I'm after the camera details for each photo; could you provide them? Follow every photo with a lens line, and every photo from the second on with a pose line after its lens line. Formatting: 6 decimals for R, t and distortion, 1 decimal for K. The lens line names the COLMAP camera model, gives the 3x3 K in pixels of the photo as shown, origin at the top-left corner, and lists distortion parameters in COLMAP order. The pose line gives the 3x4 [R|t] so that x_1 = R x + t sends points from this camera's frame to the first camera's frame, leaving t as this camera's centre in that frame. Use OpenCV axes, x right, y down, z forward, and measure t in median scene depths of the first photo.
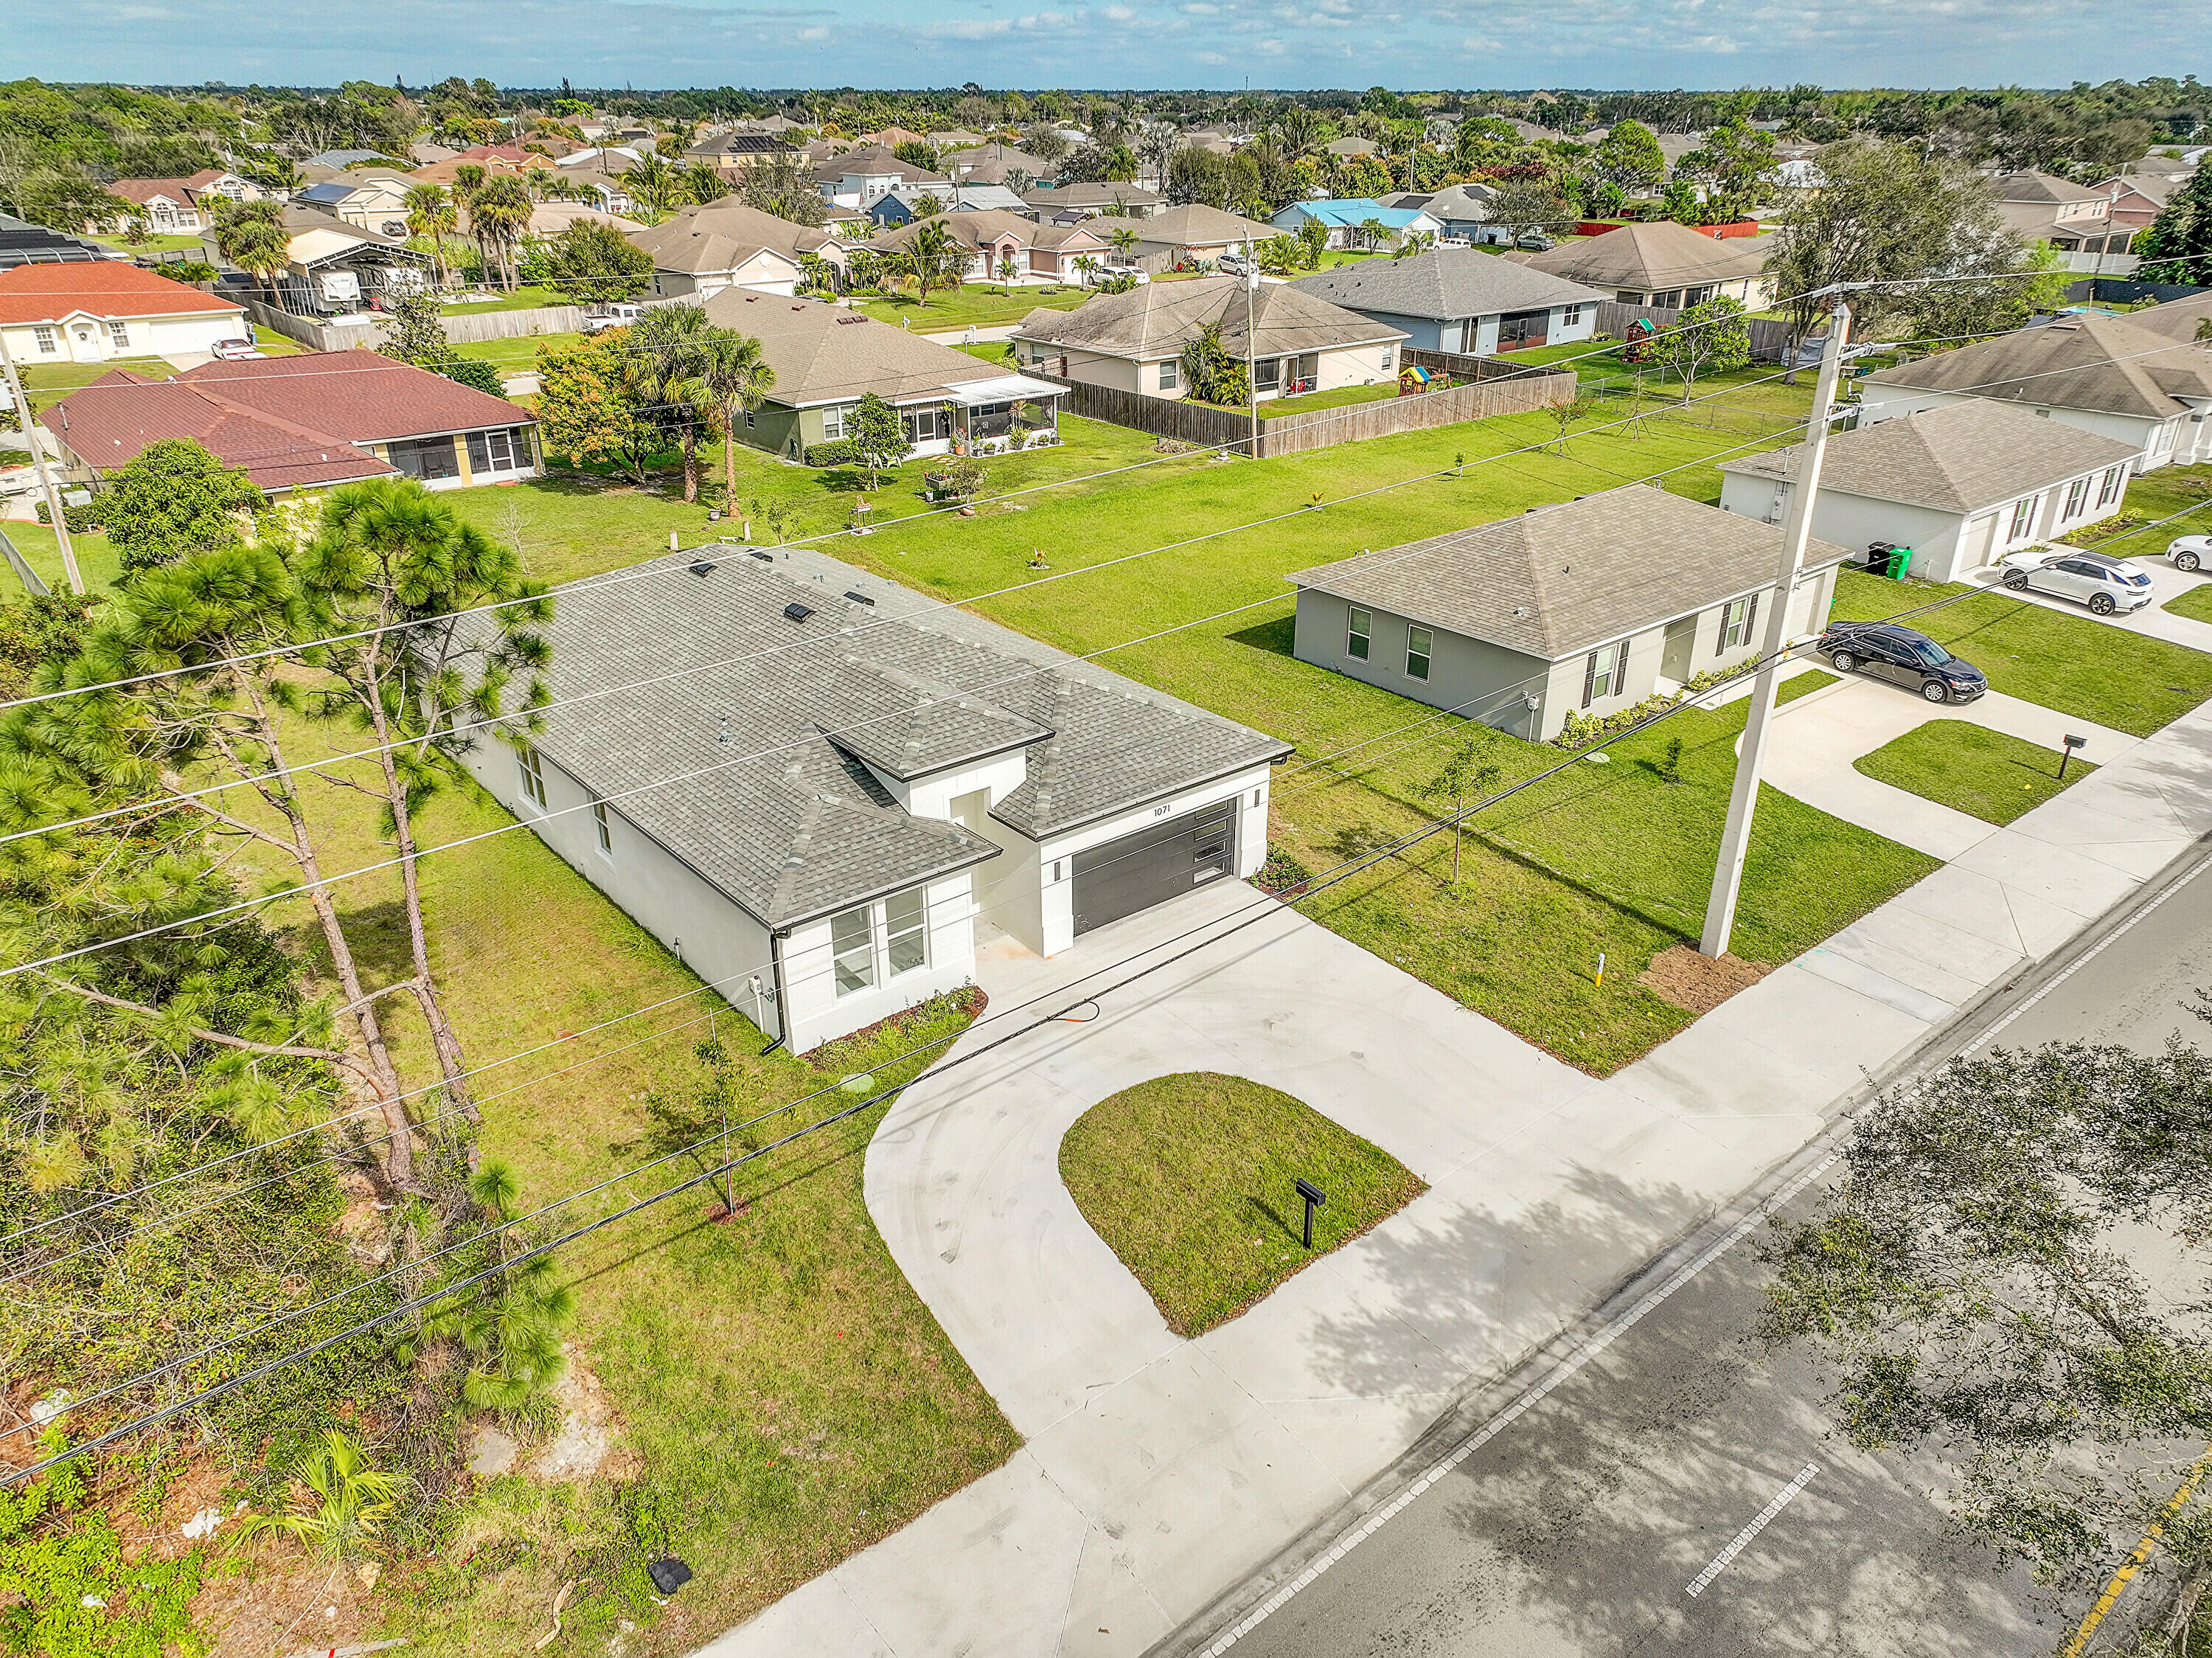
lens RADIAL K [[1552.4, 0, 1106.1], [0, 1552.4, 834.1], [0, 0, 1]] dist [-0.002585, 0.017454]
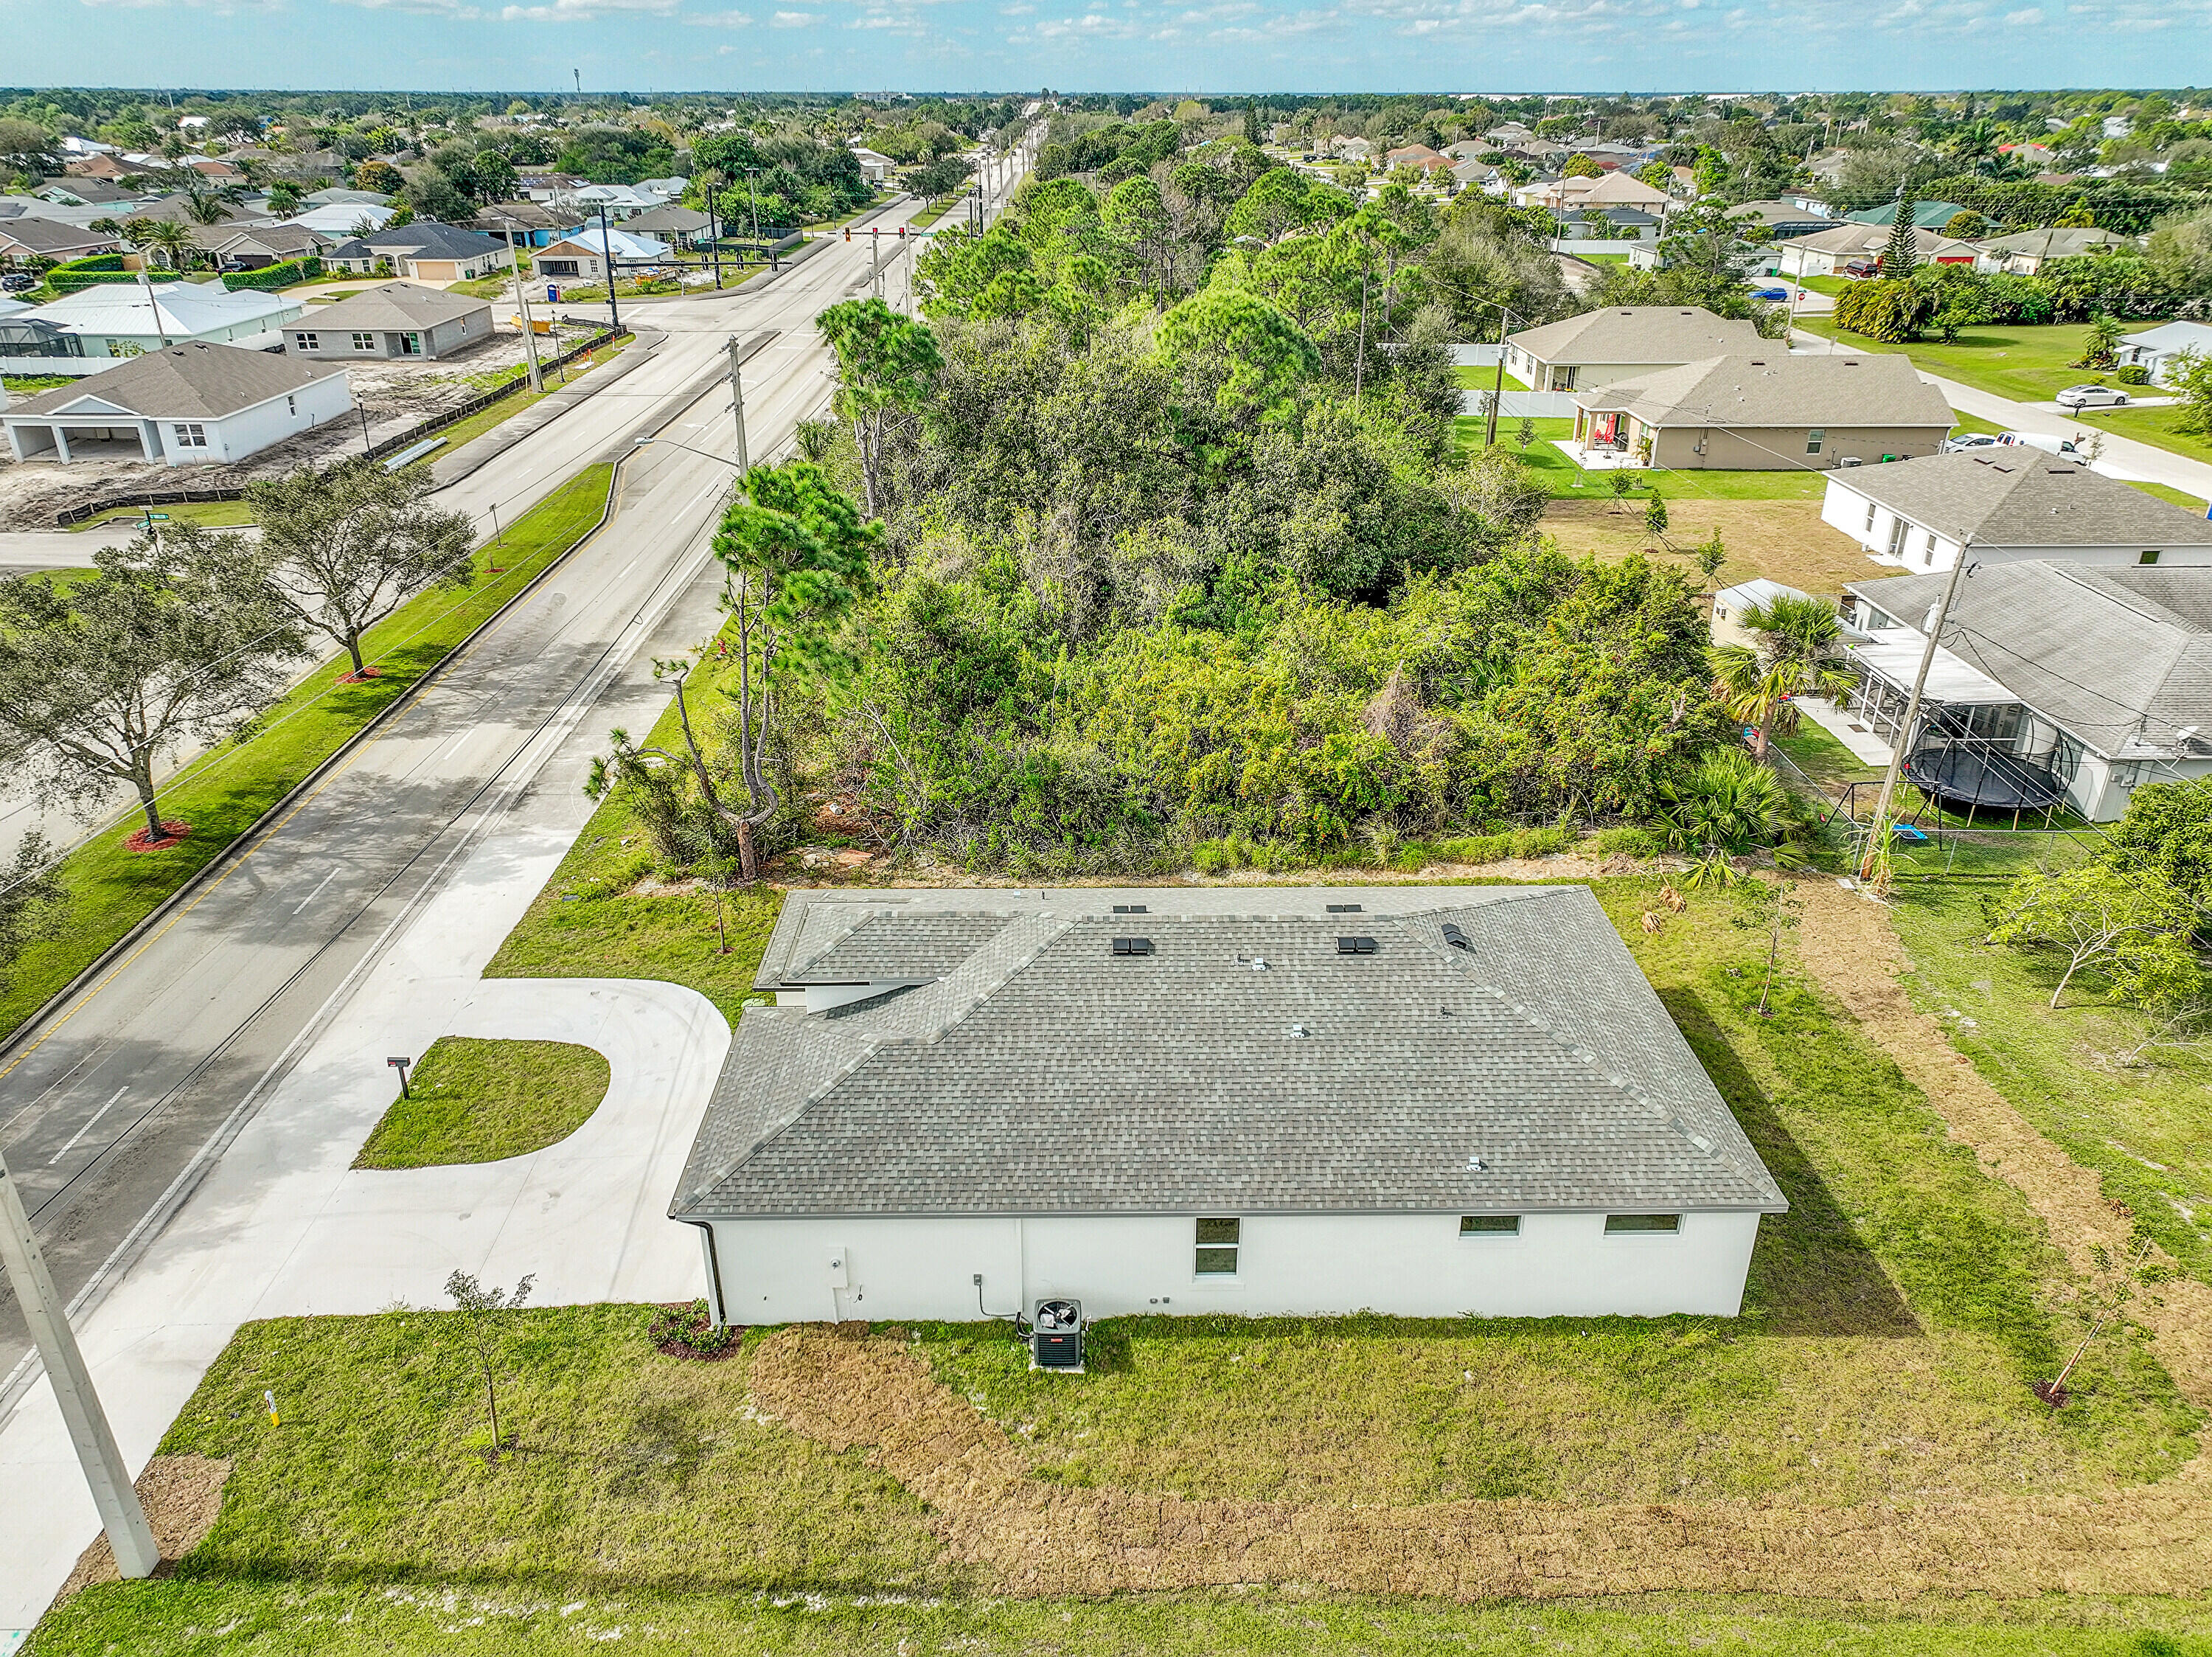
lens RADIAL K [[1552.3, 0, 1103.0], [0, 1552.3, 837.6], [0, 0, 1]] dist [-0.002585, 0.017454]
pose [[-0.631459, 0.334228, -0.699679, 0.389581], [-0.335712, 0.695542, 0.635231, -0.639110], [0.698969, 0.636013, -0.327002, 1.035691]]
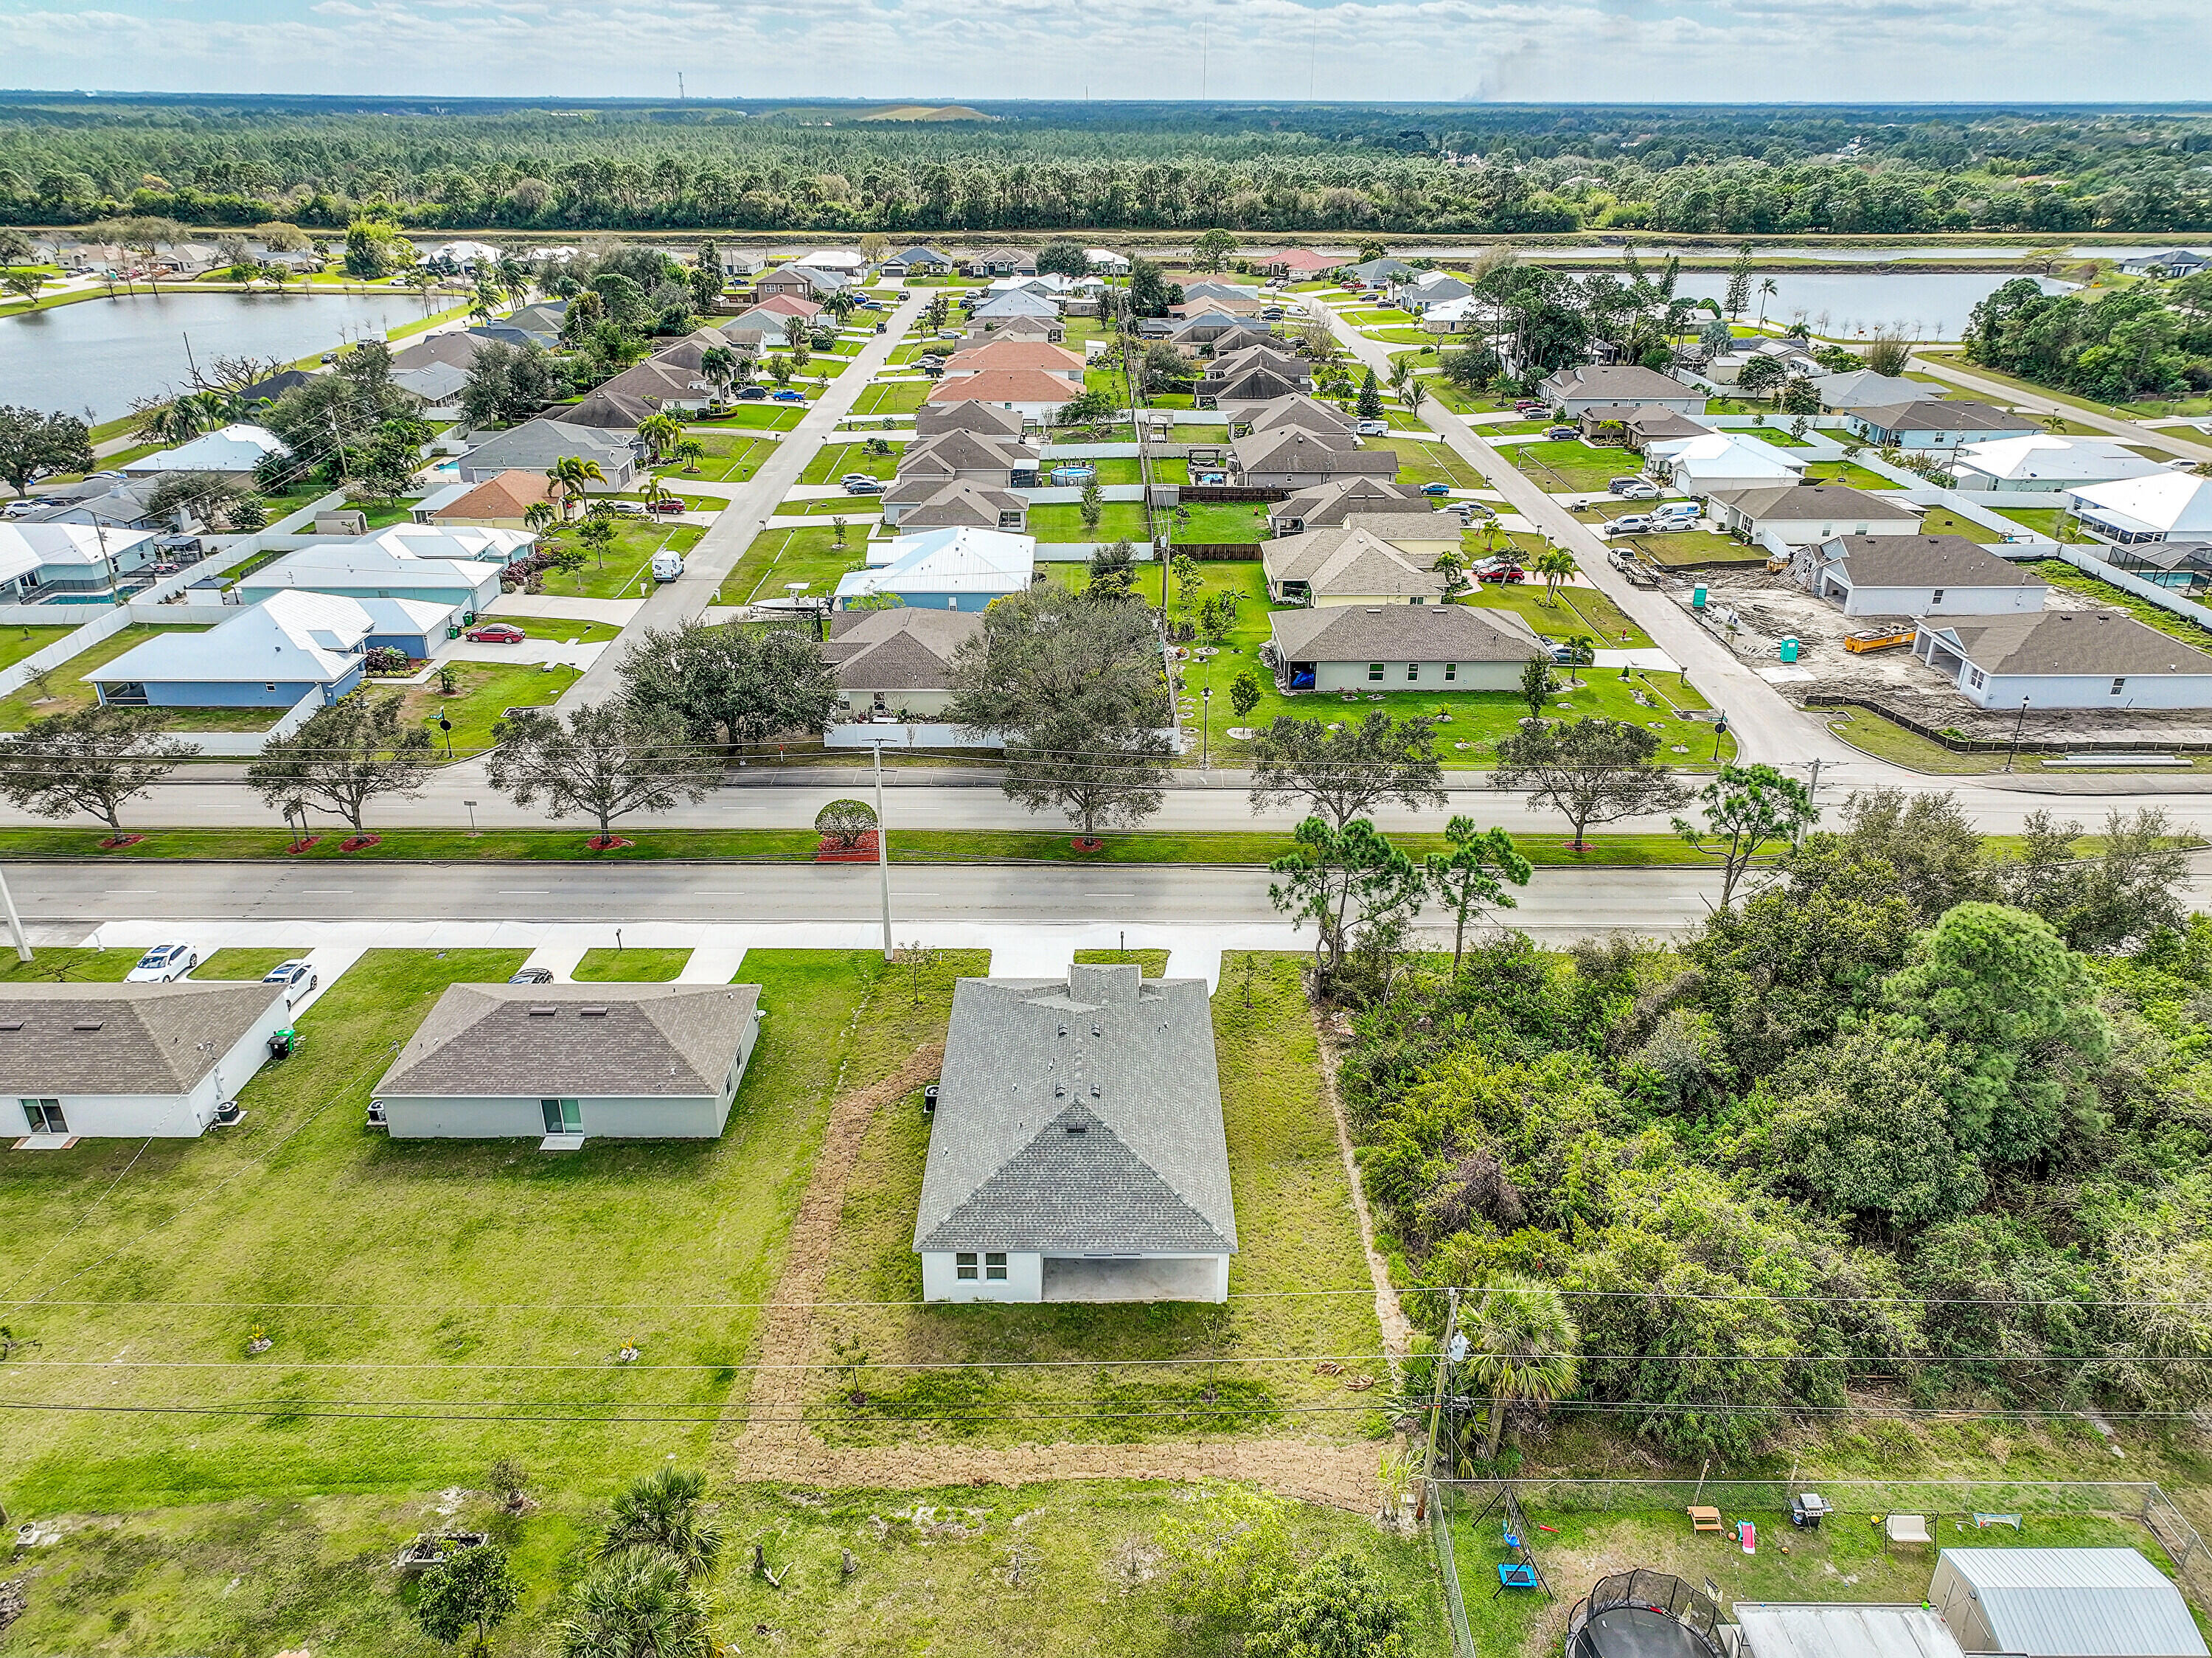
lens RADIAL K [[1552.4, 0, 1105.9], [0, 1552.4, 817.6], [0, 0, 1]] dist [-0.002585, 0.017454]
pose [[-0.769605, -0.271561, 0.577896, -1.056840], [0.271265, 0.680267, 0.680920, -1.386485], [-0.578035, 0.680802, -0.449872, 1.390875]]
